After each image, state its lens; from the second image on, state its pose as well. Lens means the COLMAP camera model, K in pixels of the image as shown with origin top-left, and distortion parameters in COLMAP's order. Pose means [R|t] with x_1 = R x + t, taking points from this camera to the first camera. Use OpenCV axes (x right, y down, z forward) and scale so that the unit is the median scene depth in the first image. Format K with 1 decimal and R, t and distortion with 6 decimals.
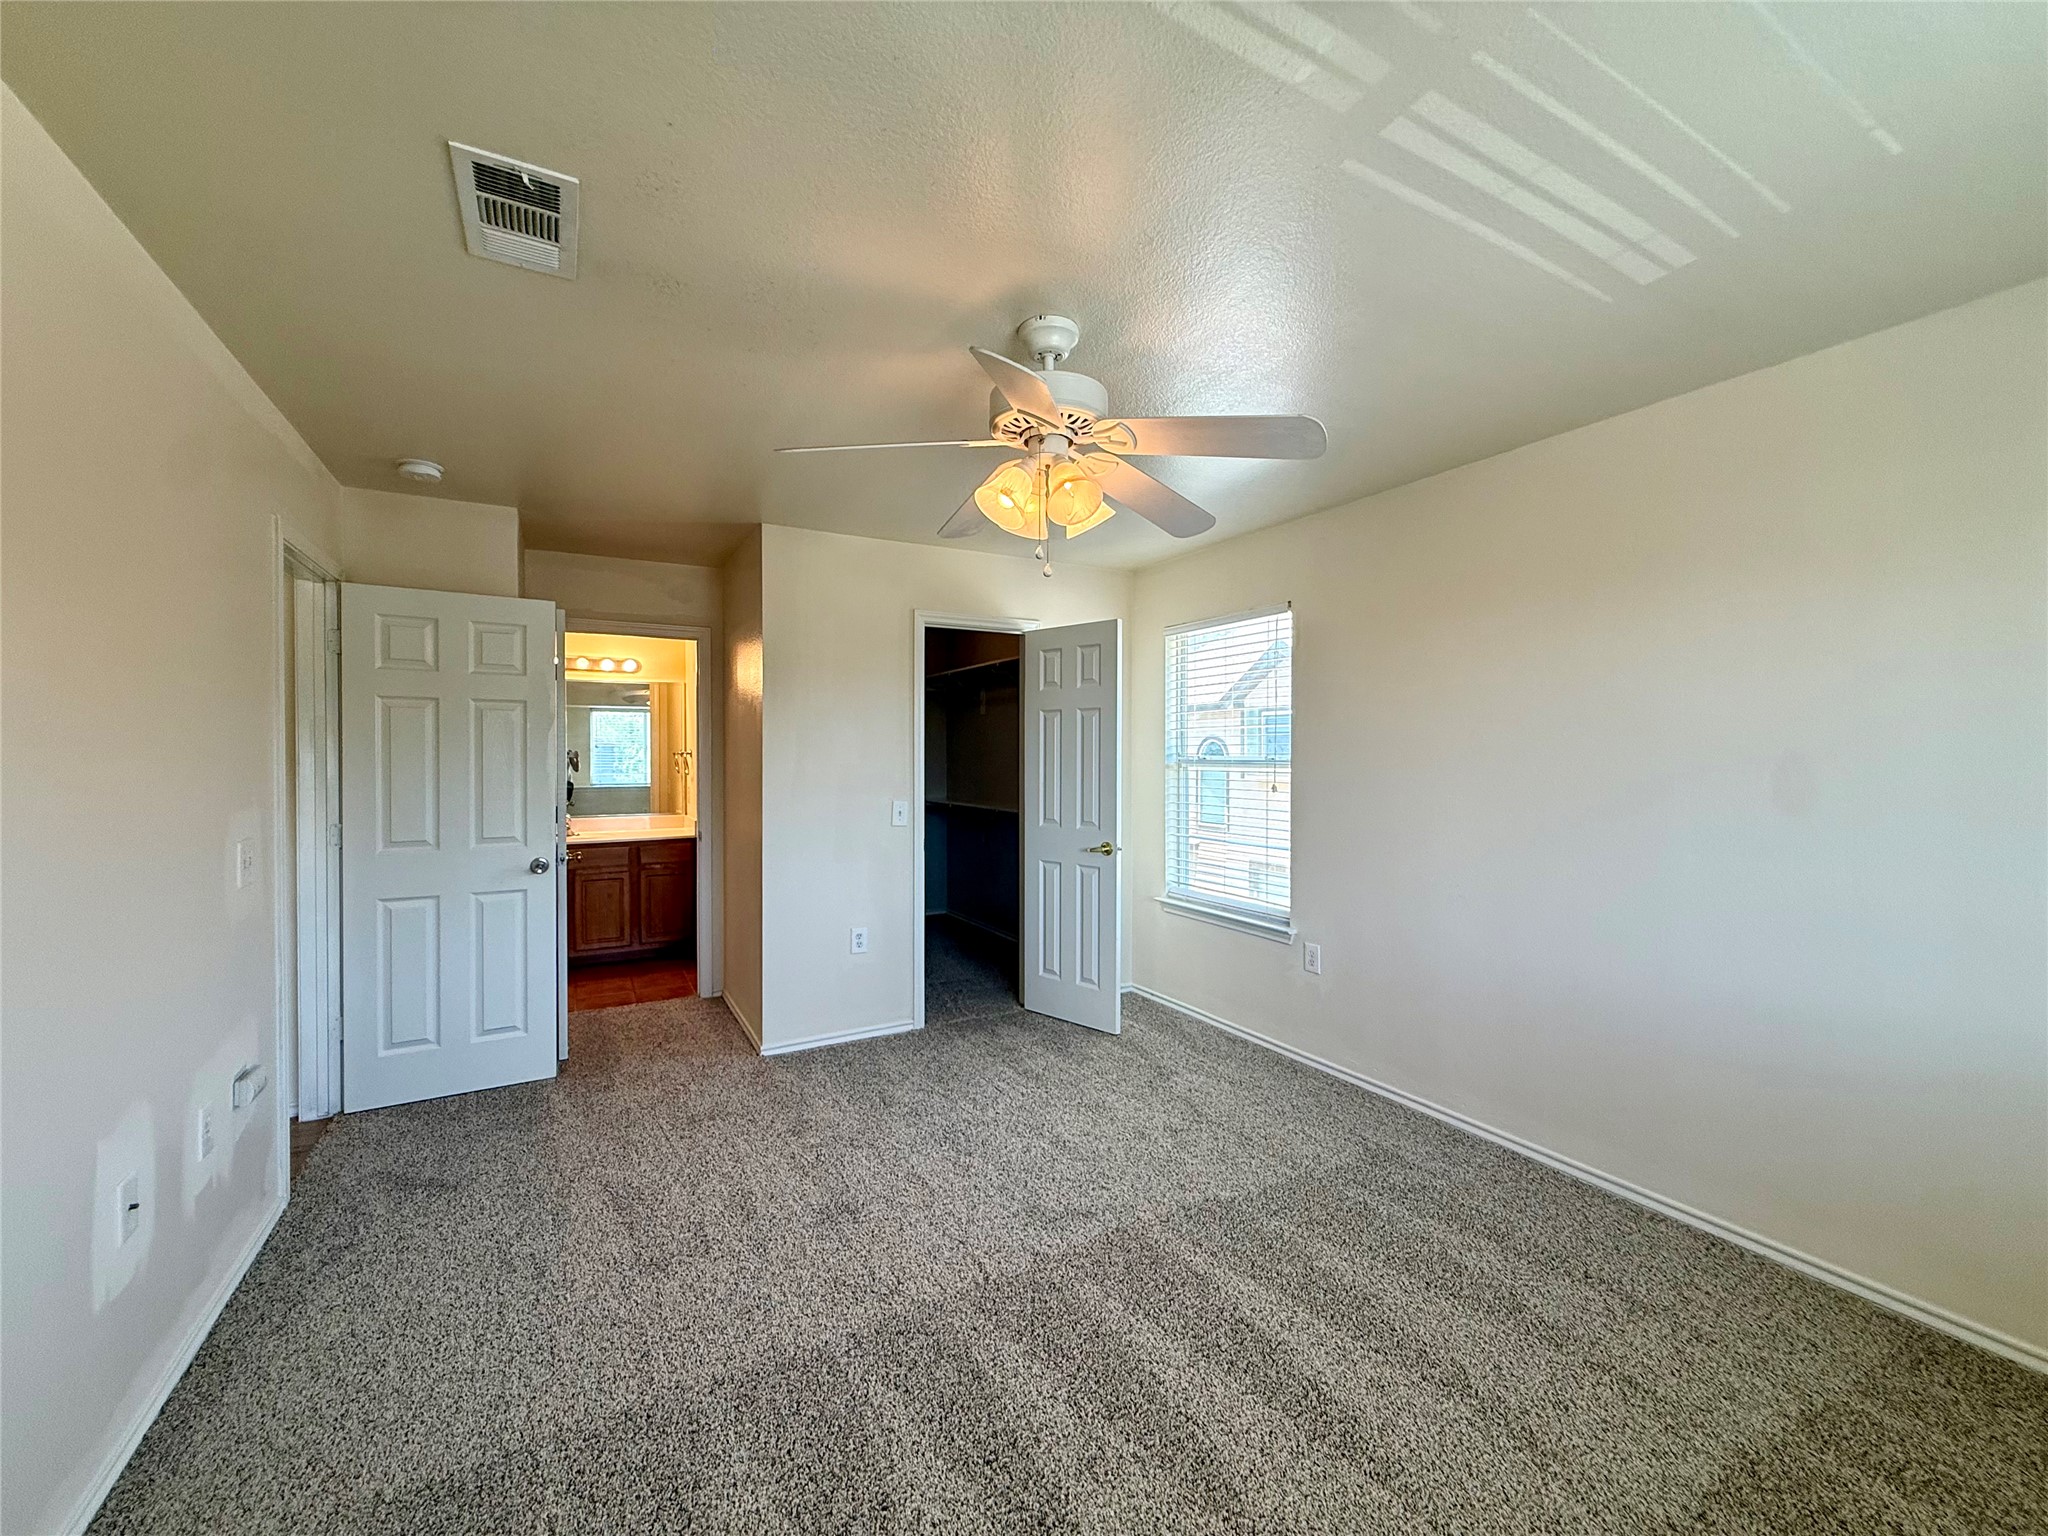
lens RADIAL K [[820.4, 0, 1018.3], [0, 820.4, 771.4], [0, 0, 1]] dist [-0.000439, 0.000659]
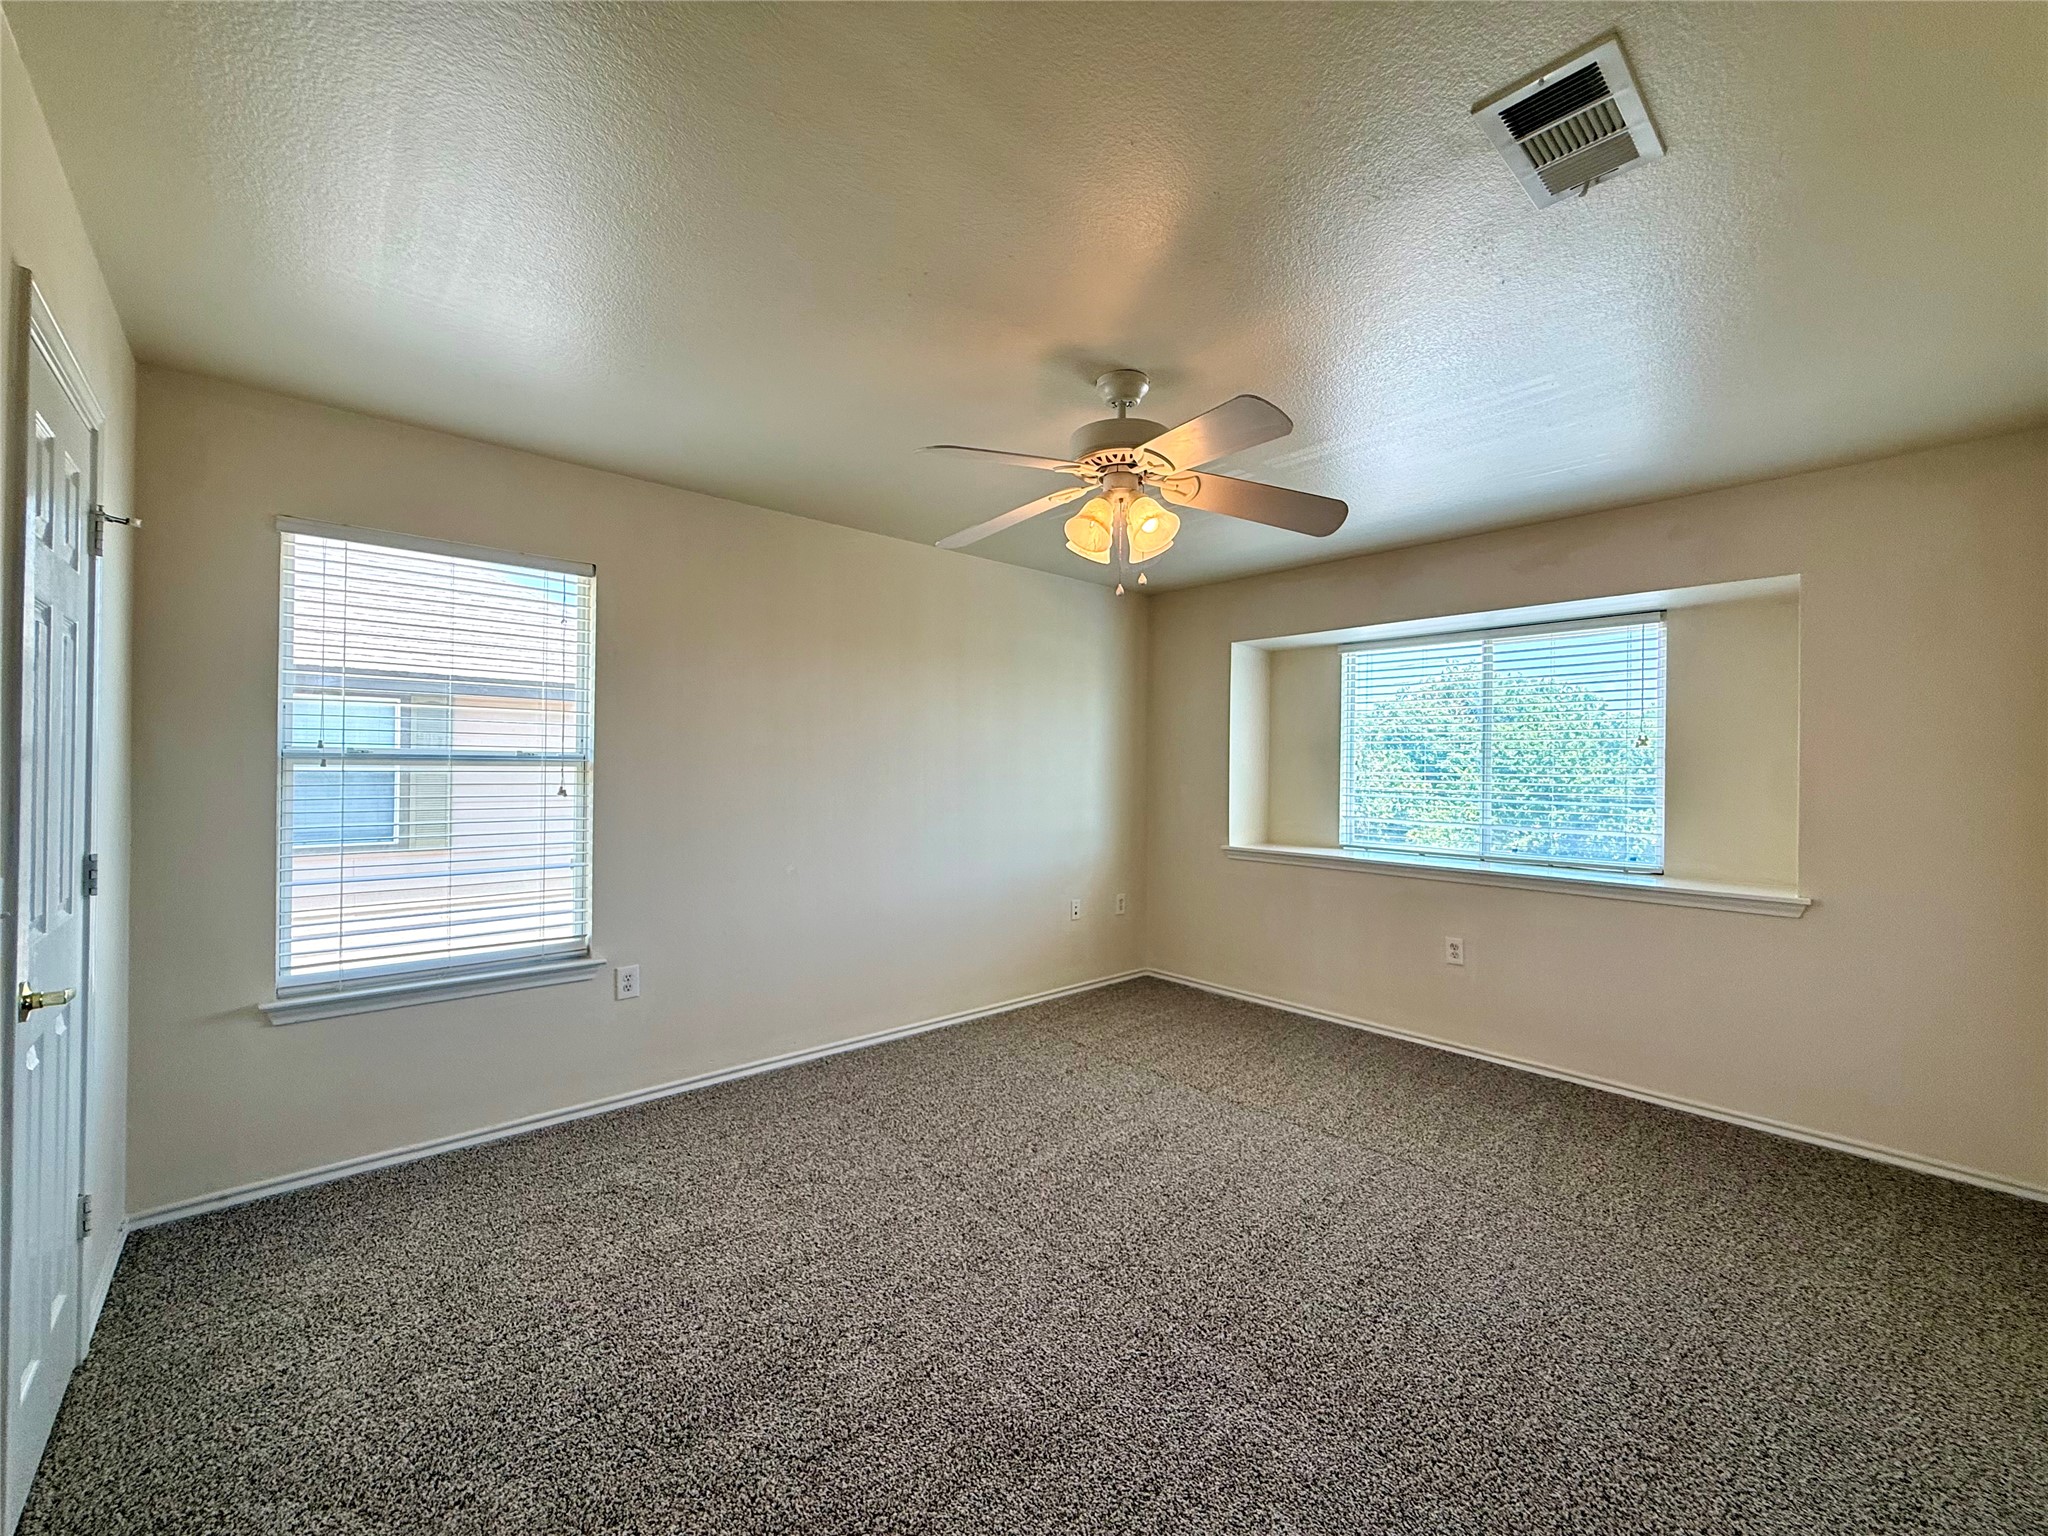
lens RADIAL K [[820.4, 0, 1022.5], [0, 820.4, 753.9], [0, 0, 1]] dist [-0.000439, 0.000659]
pose [[-0.201685, 0.010031, 0.979399, -0.571645], [0.018048, 0.999816, -0.006523, -0.001780], [-0.979284, 0.016361, -0.201829, 0.740415]]
